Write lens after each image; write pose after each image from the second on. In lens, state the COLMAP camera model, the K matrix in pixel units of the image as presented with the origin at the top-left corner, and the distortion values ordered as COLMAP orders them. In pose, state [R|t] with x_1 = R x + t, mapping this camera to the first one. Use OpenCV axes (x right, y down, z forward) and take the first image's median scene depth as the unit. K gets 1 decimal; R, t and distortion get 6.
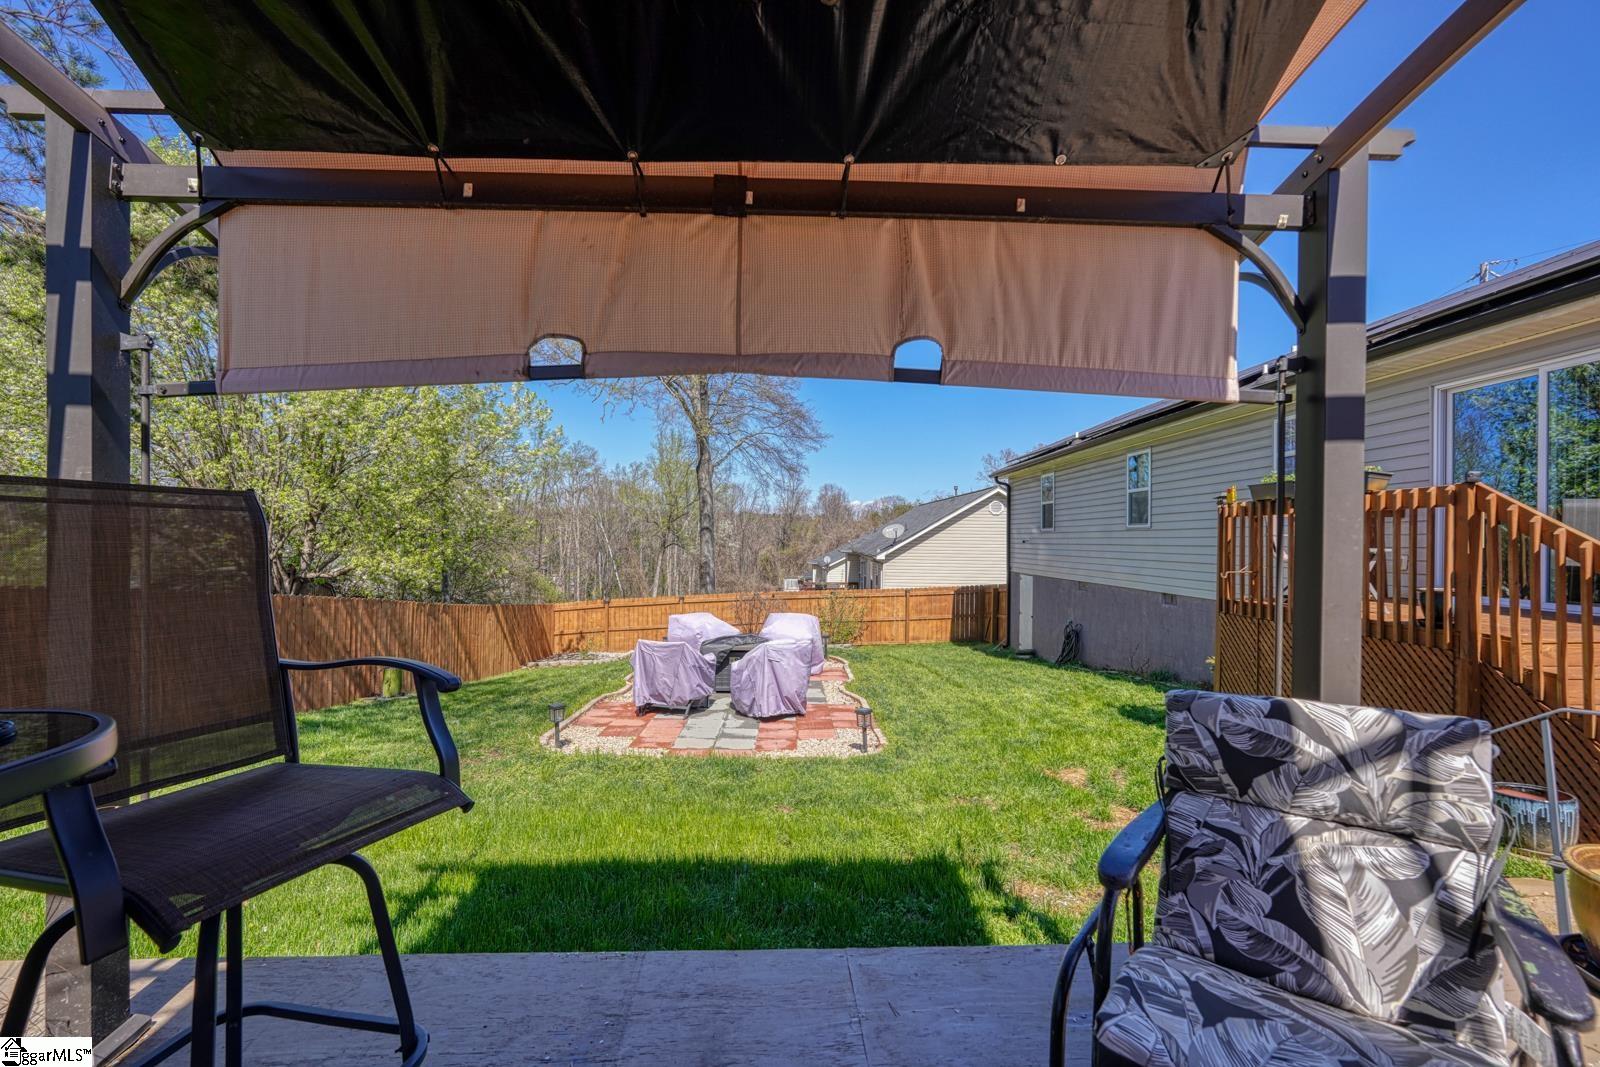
lens RADIAL K [[707.3, 0, 807.3], [0, 707.3, 534.2], [0, 0, 1]] dist [-0.013418, 0.006493]
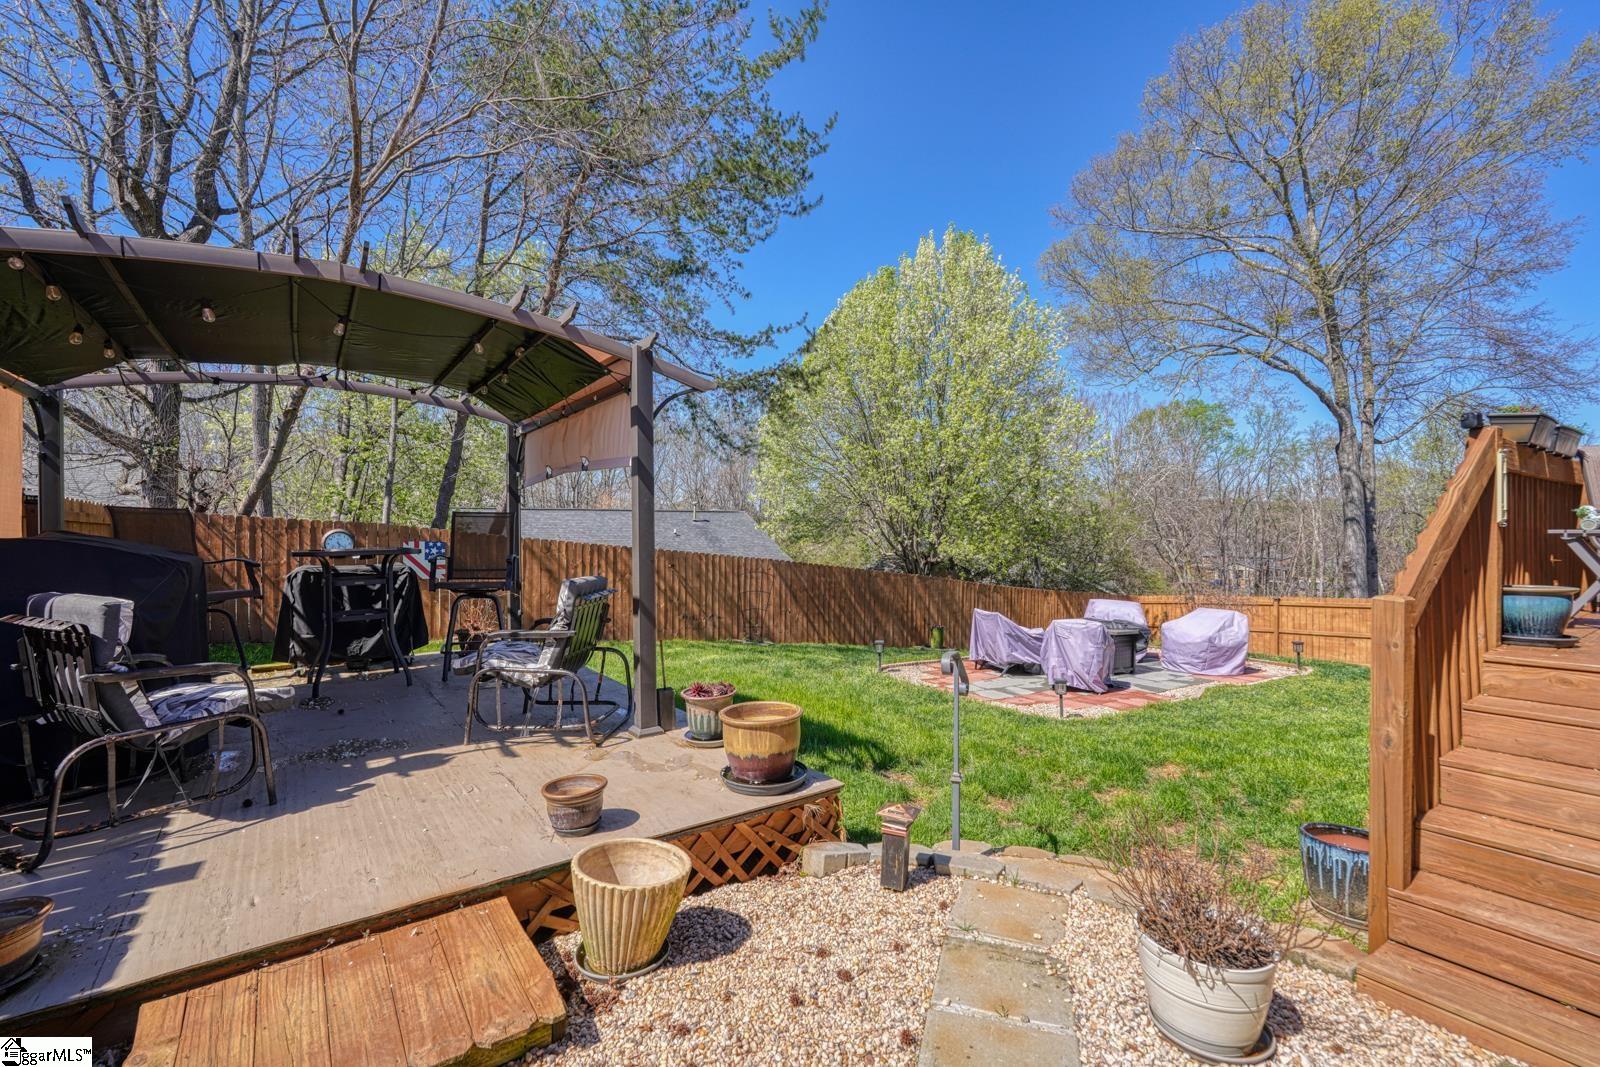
lens RADIAL K [[707.3, 0, 788.1], [0, 707.3, 530.5], [0, 0, 1]] dist [-0.013418, 0.006493]
pose [[0.542269, -0.008675, -0.840160, 0.665561], [0.007087, 0.999958, -0.005750, 0.014480], [0.840175, -0.002836, 0.542308, 0.031860]]
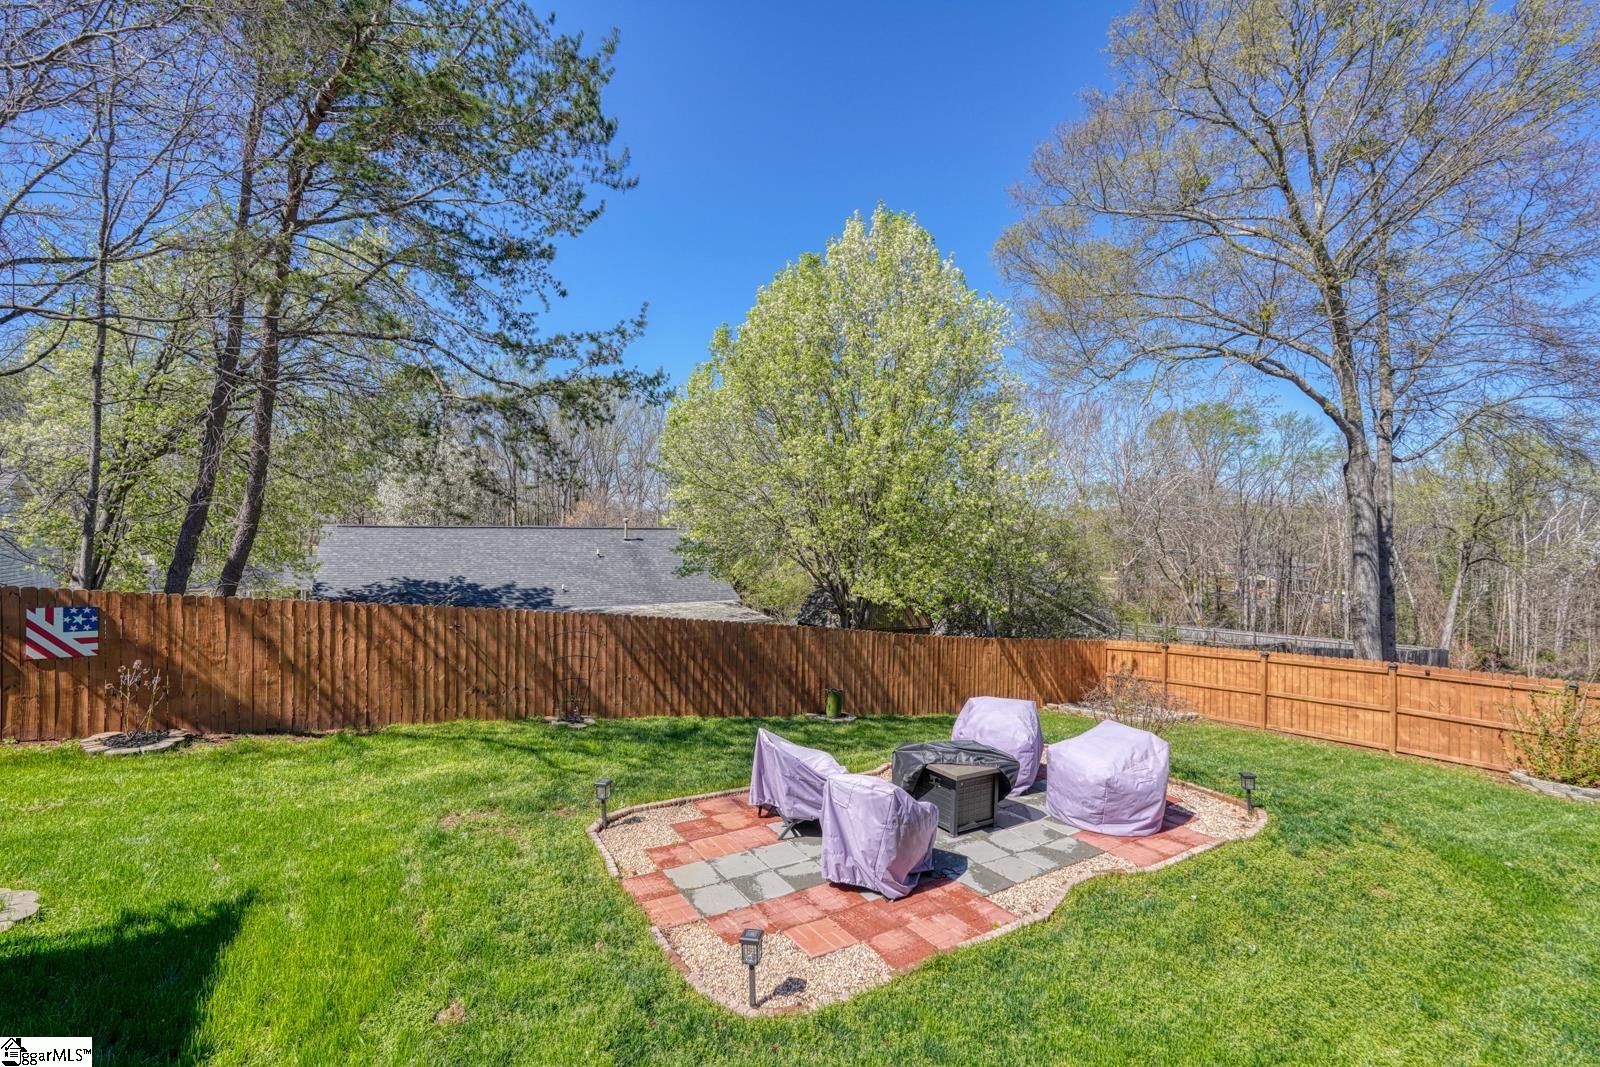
lens RADIAL K [[707.3, 0, 789.0], [0, 707.3, 534.2], [0, 0, 1]] dist [-0.013418, 0.006493]
pose [[0.520311, -0.001849, -0.853975, 0.536482], [-0.001192, 0.999995, -0.002891, -0.089538], [0.853976, 0.002522, 0.520307, 0.594806]]
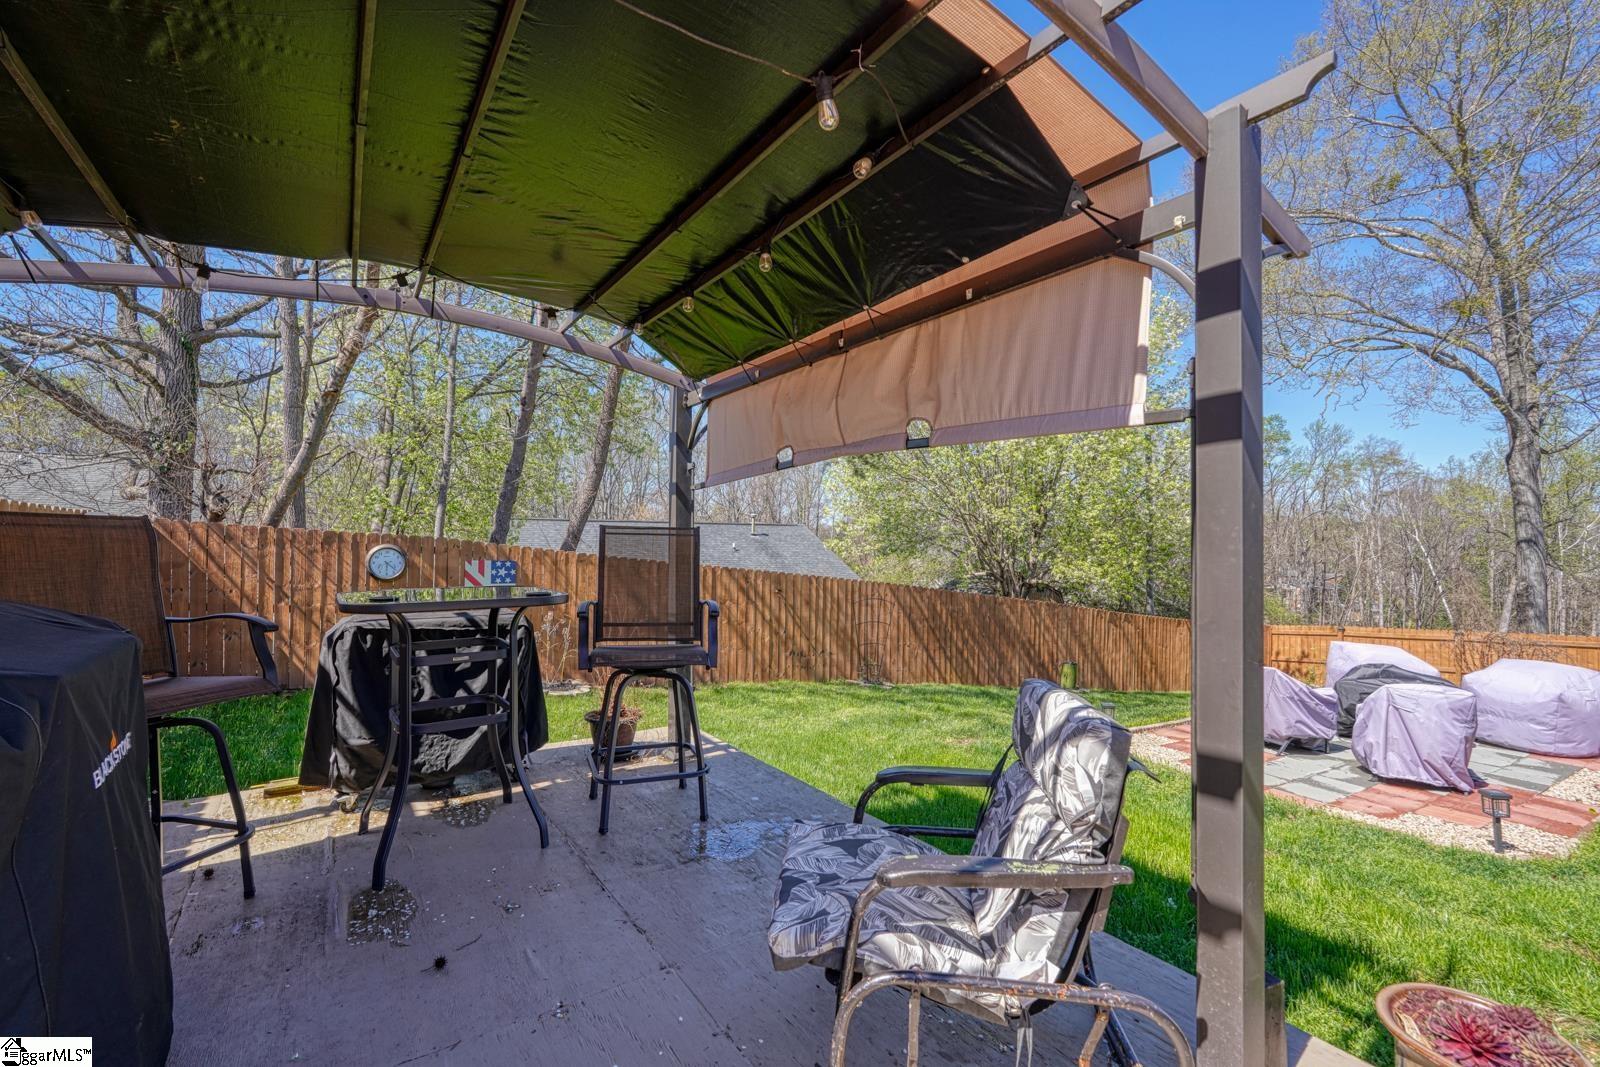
lens RADIAL K [[707.3, 0, 788.0], [0, 707.3, 529.6], [0, 0, 1]] dist [-0.013418, 0.006493]
pose [[0.515758, -0.020914, -0.856479, 0.277423], [-0.002227, 0.999666, -0.025752, 0.001228], [0.856732, 0.015189, 0.515539, 0.009197]]
